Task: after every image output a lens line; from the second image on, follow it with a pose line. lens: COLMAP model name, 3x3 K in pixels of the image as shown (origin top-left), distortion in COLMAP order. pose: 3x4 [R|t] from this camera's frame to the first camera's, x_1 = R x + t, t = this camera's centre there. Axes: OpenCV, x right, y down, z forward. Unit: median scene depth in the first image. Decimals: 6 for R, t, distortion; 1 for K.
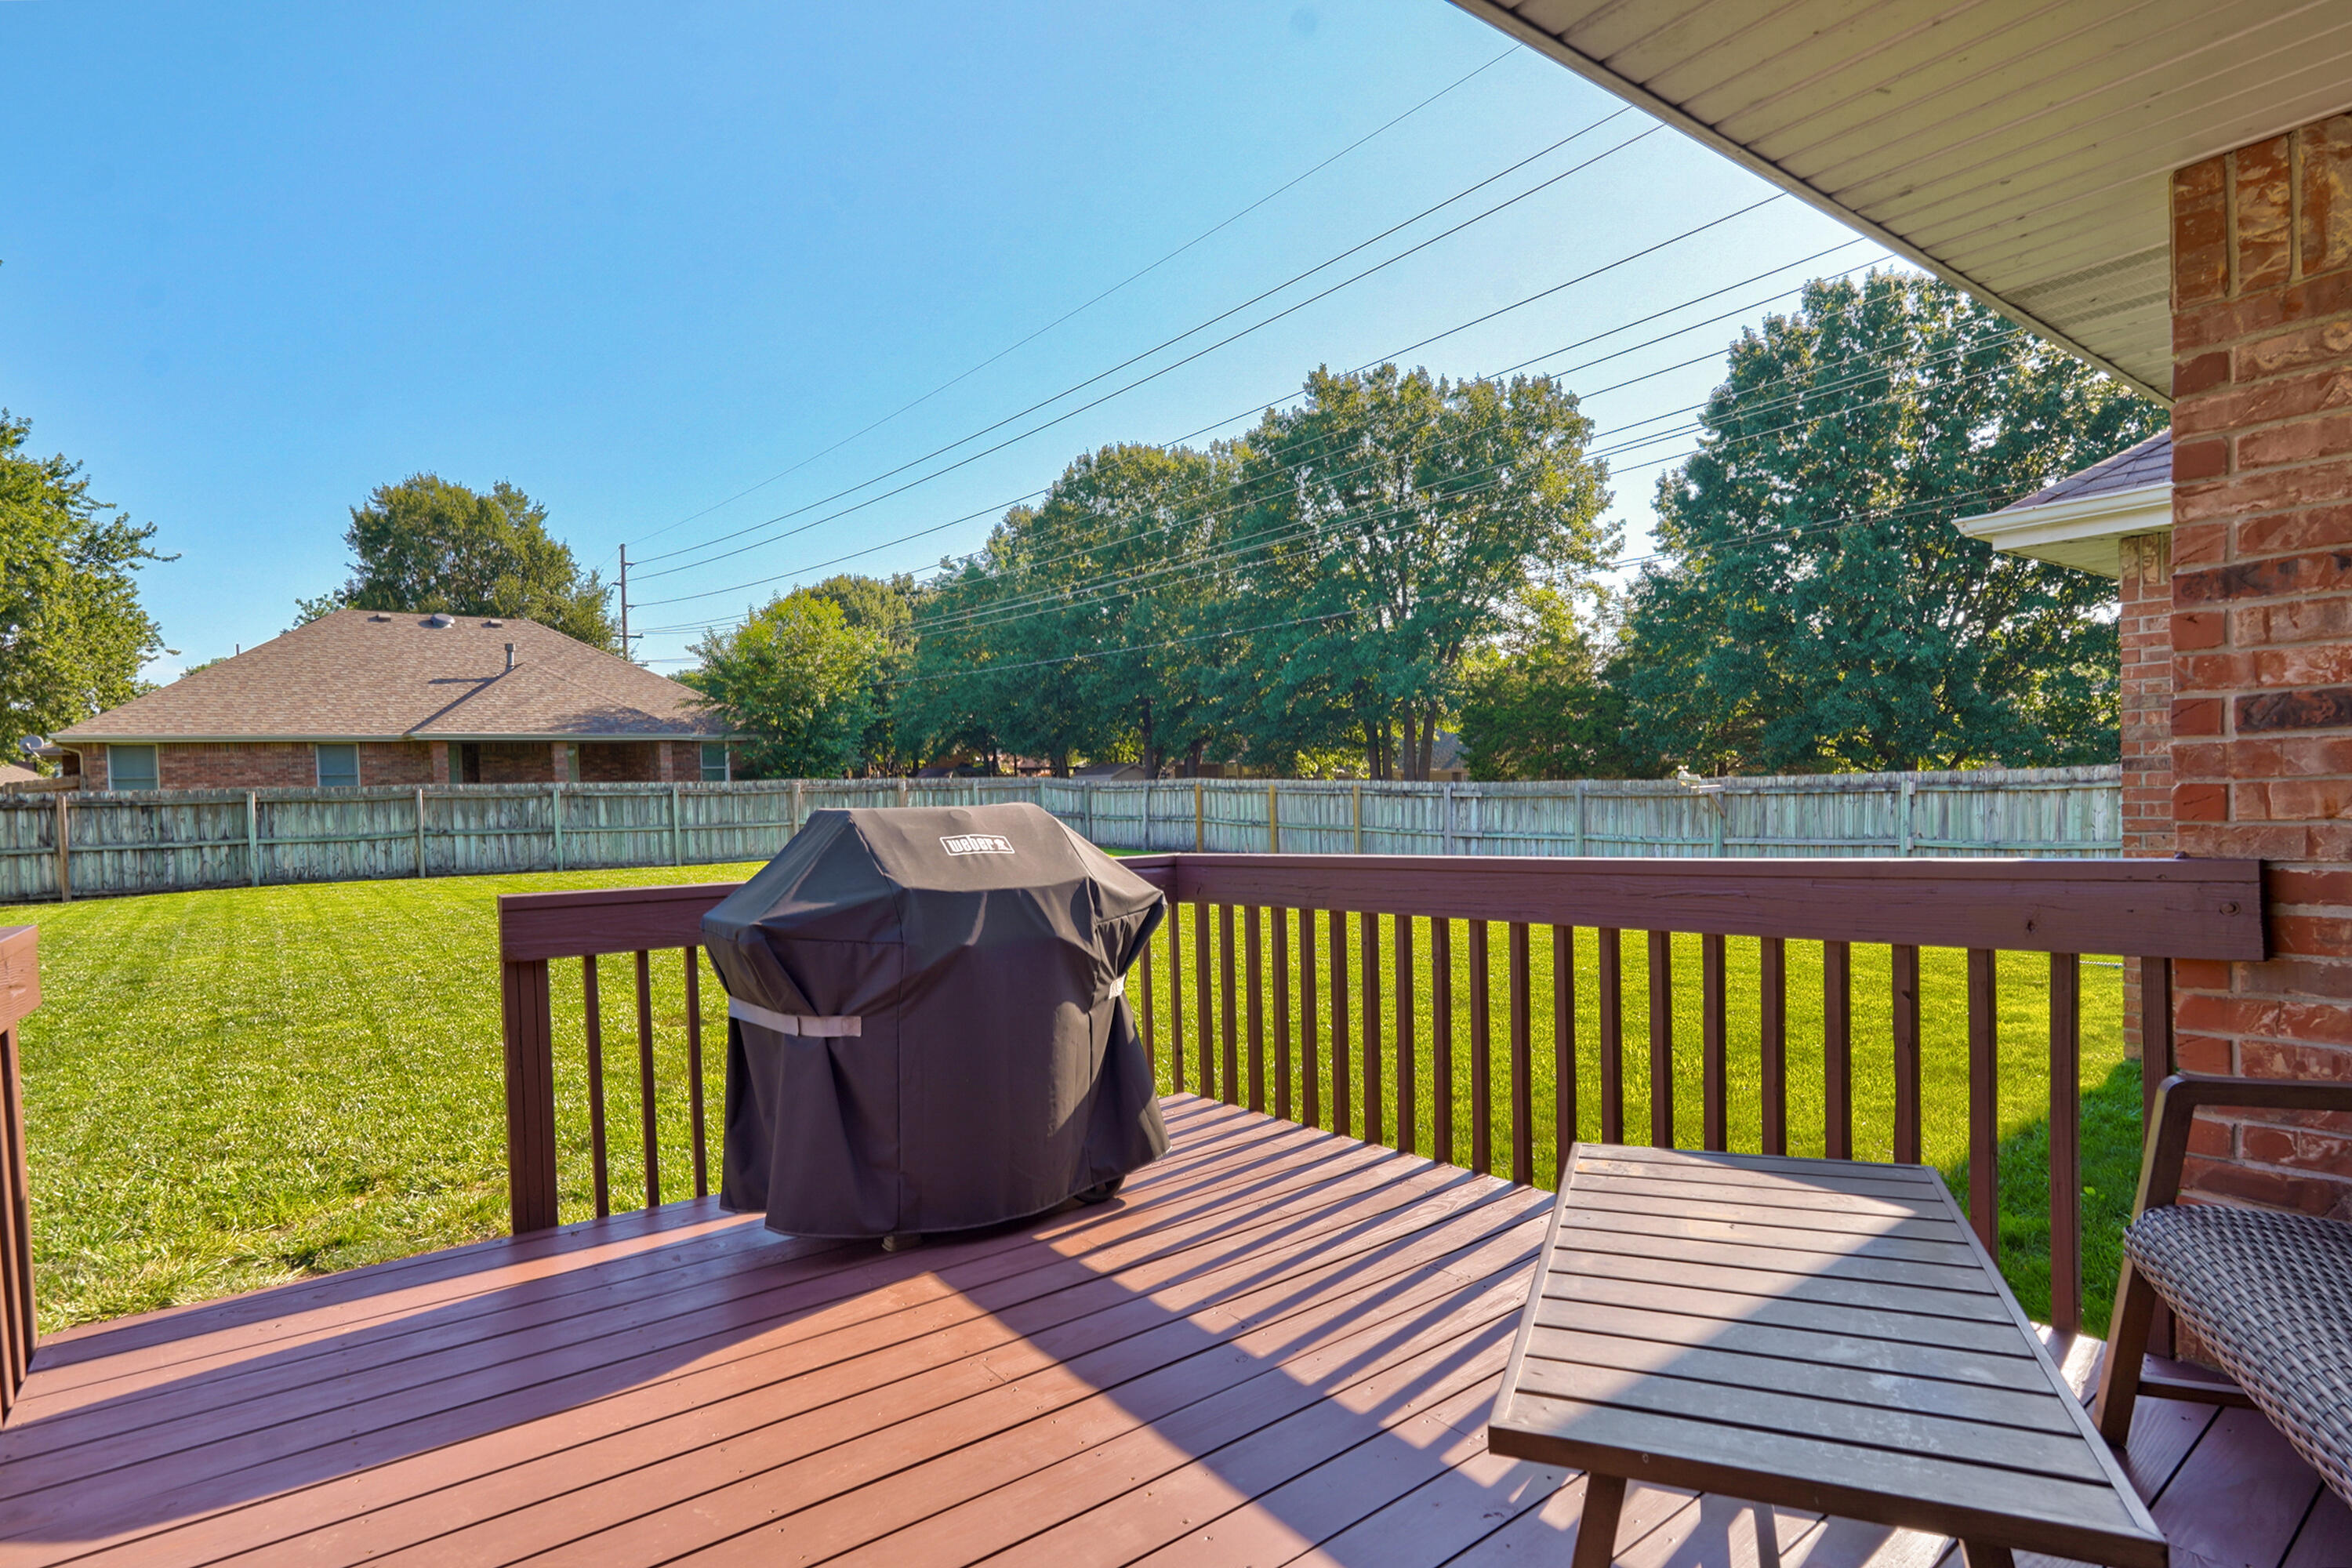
lens RADIAL K [[1197.3, 0, 1176.0], [0, 1197.3, 784.0], [0, 0, 1]] dist [-0.002330, 0.000904]
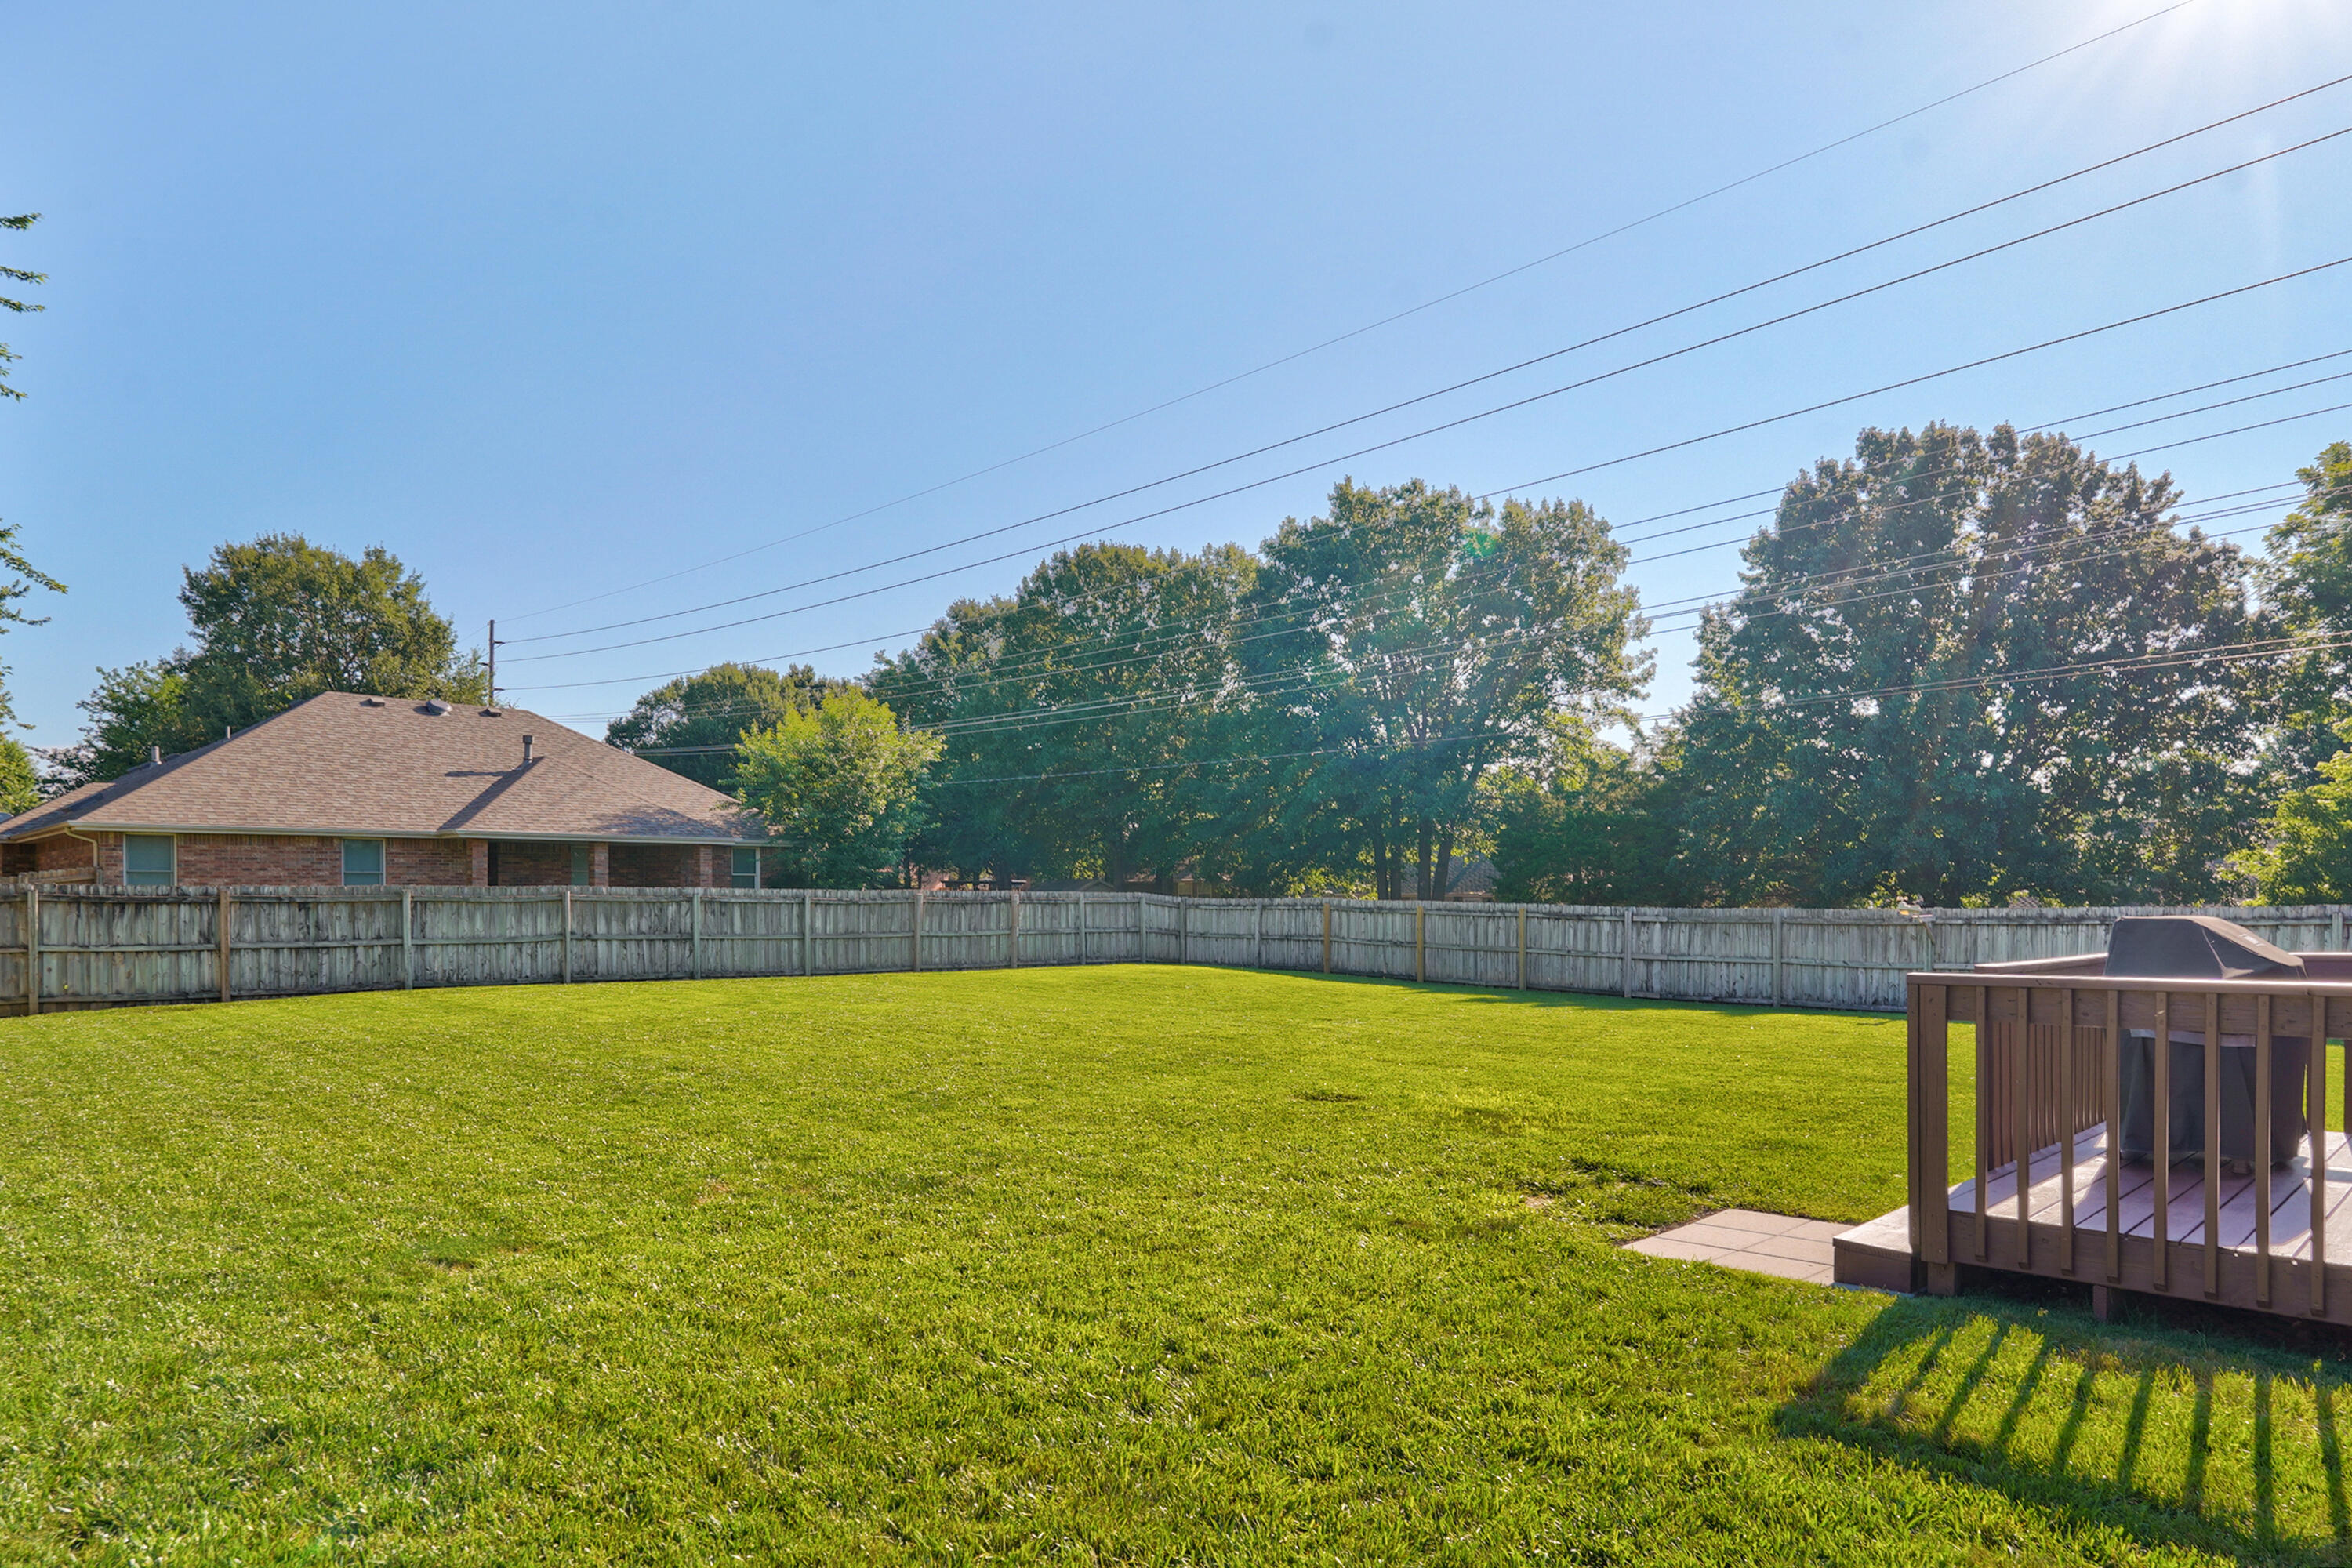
lens RADIAL K [[1309.6, 0, 1166.7], [0, 1309.6, 873.4], [0, 0, 1]] dist [0.004199, -0.000239]
pose [[0.995331, 0.024164, 0.093448, -0.206022], [-0.022001, 0.999467, -0.024111, 0.004076], [-0.093981, 0.021942, 0.995332, -0.076253]]
